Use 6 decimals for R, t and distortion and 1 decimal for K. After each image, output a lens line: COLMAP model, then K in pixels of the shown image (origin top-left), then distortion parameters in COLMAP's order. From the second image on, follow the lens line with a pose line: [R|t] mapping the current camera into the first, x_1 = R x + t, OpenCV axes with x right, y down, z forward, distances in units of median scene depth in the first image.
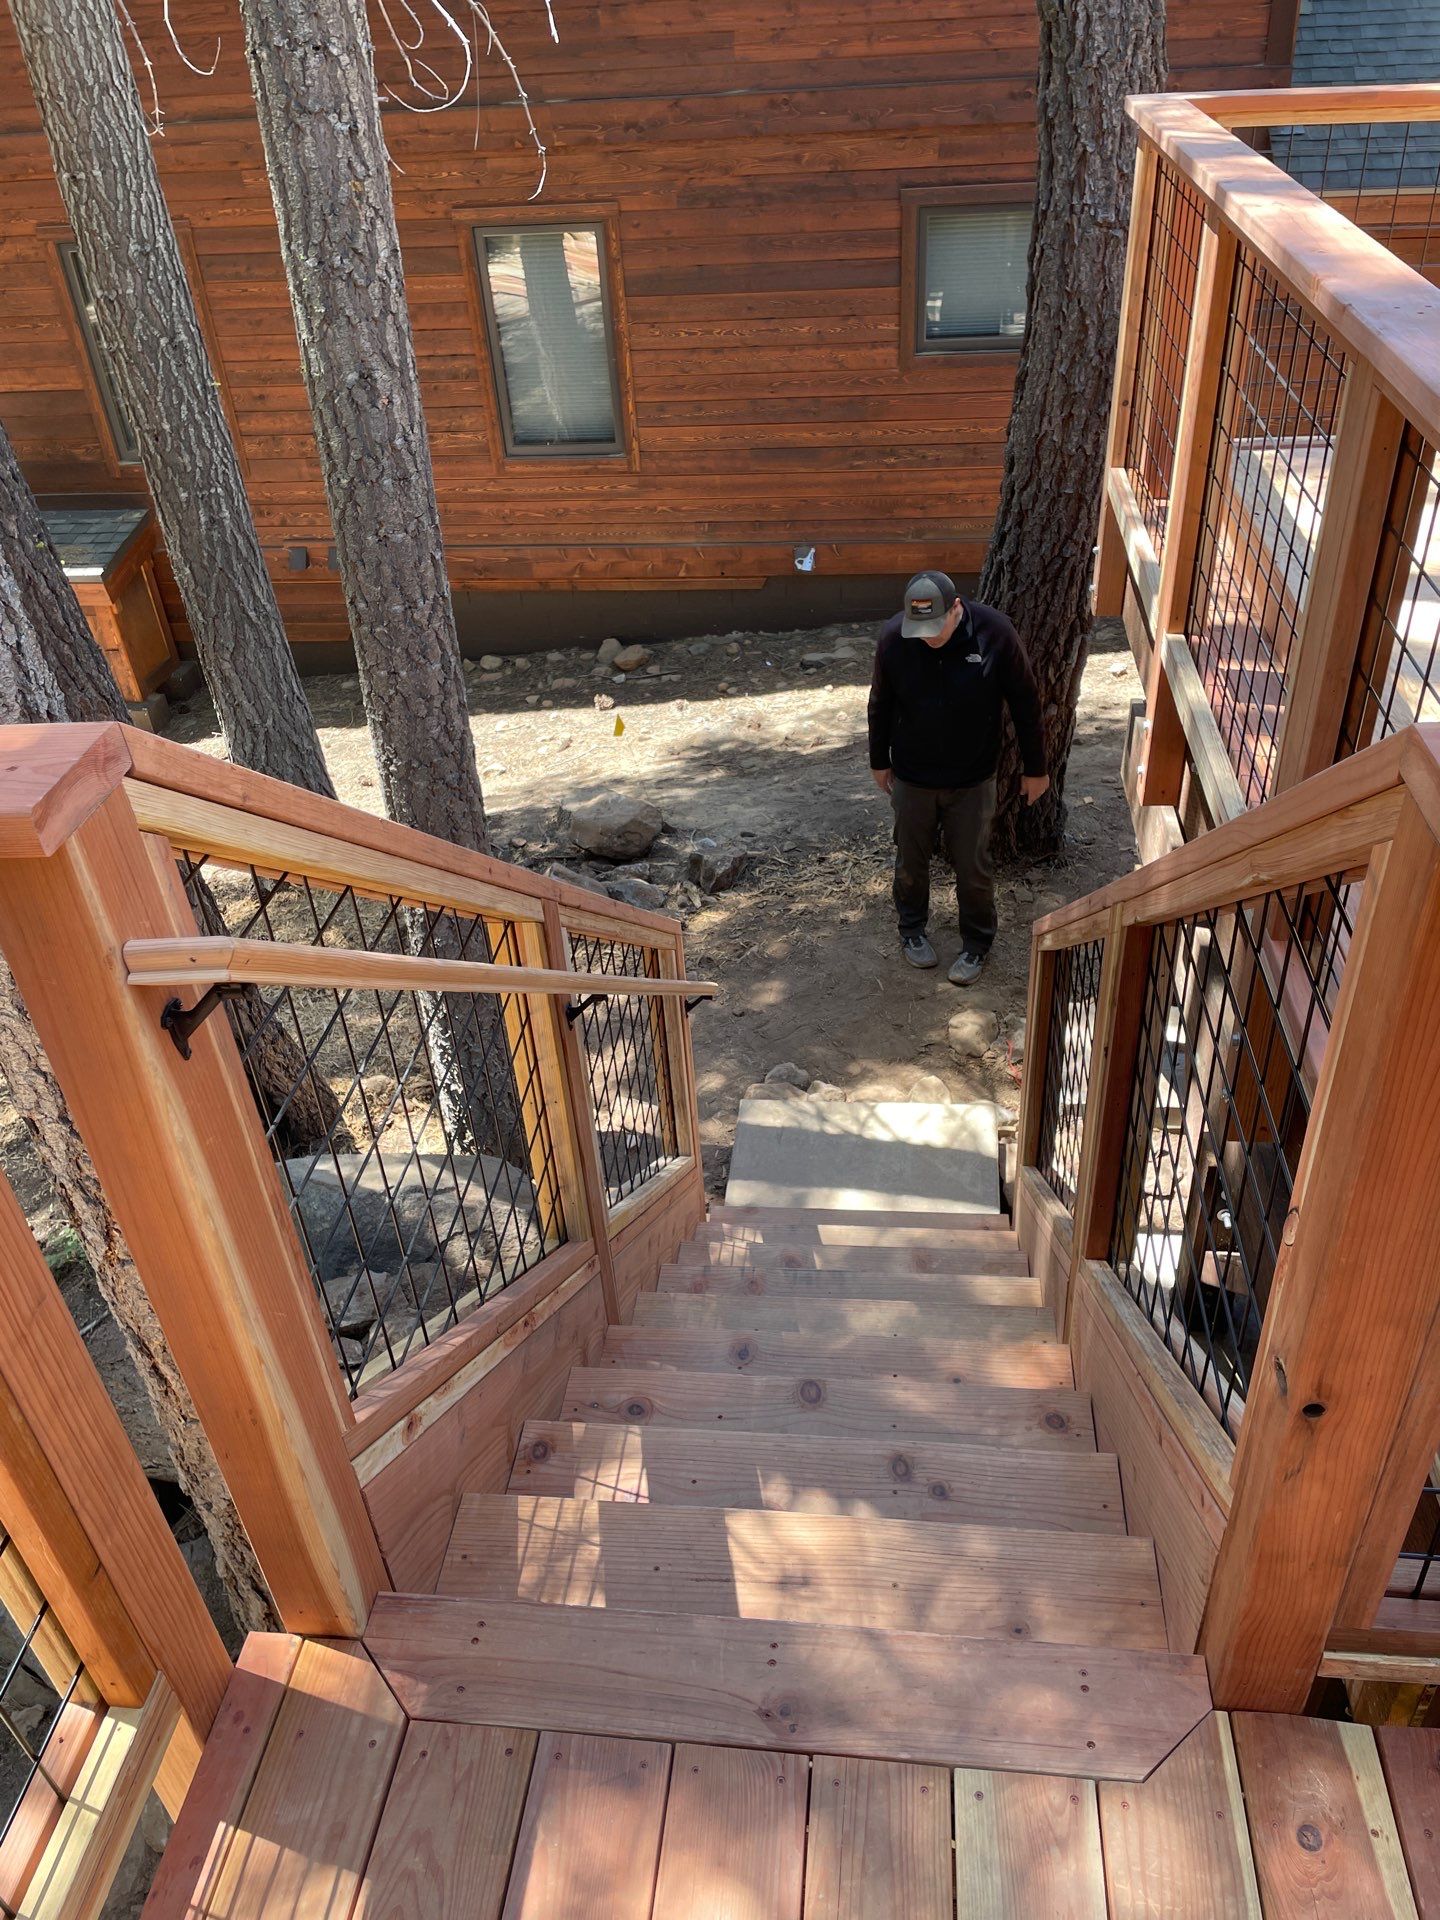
lens RADIAL K [[1460.9, 0, 720.0], [0, 1460.9, 960.0], [0, 0, 1]] dist [-0.005197, -0.006819]
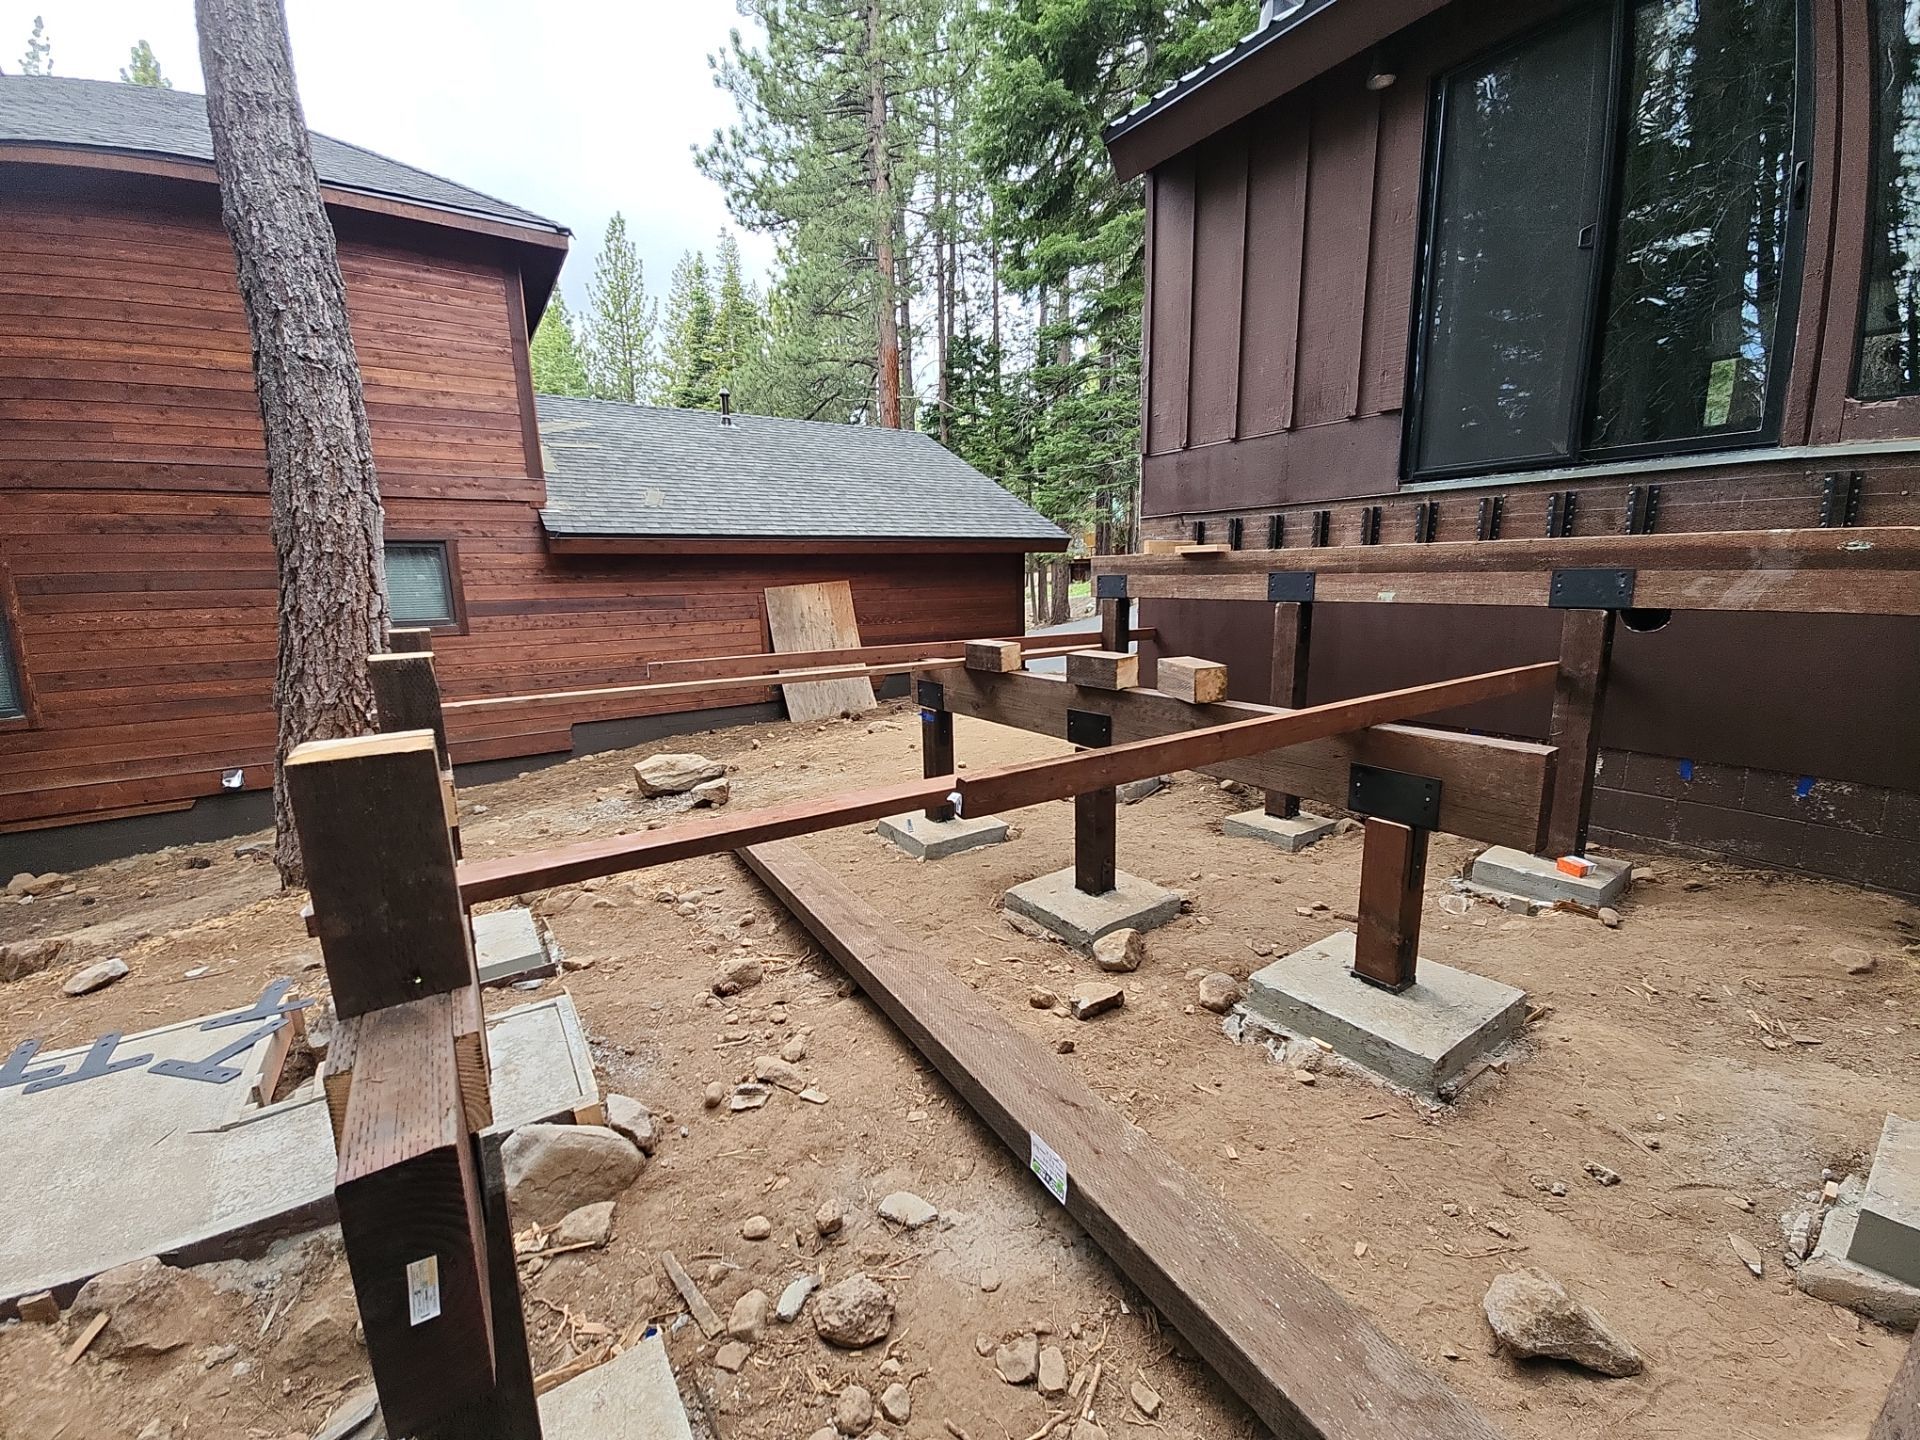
lens RADIAL K [[769.7, 0, 960.0], [0, 769.7, 720.0], [0, 0, 1]] dist [-0.001117, -0.000252]
pose [[0.754035, -0.079232, 0.652038, 0.123405], [0.360838, 0.879453, -0.310417, 0.156193], [-0.548842, 0.469345, 0.691728, 0.152980]]
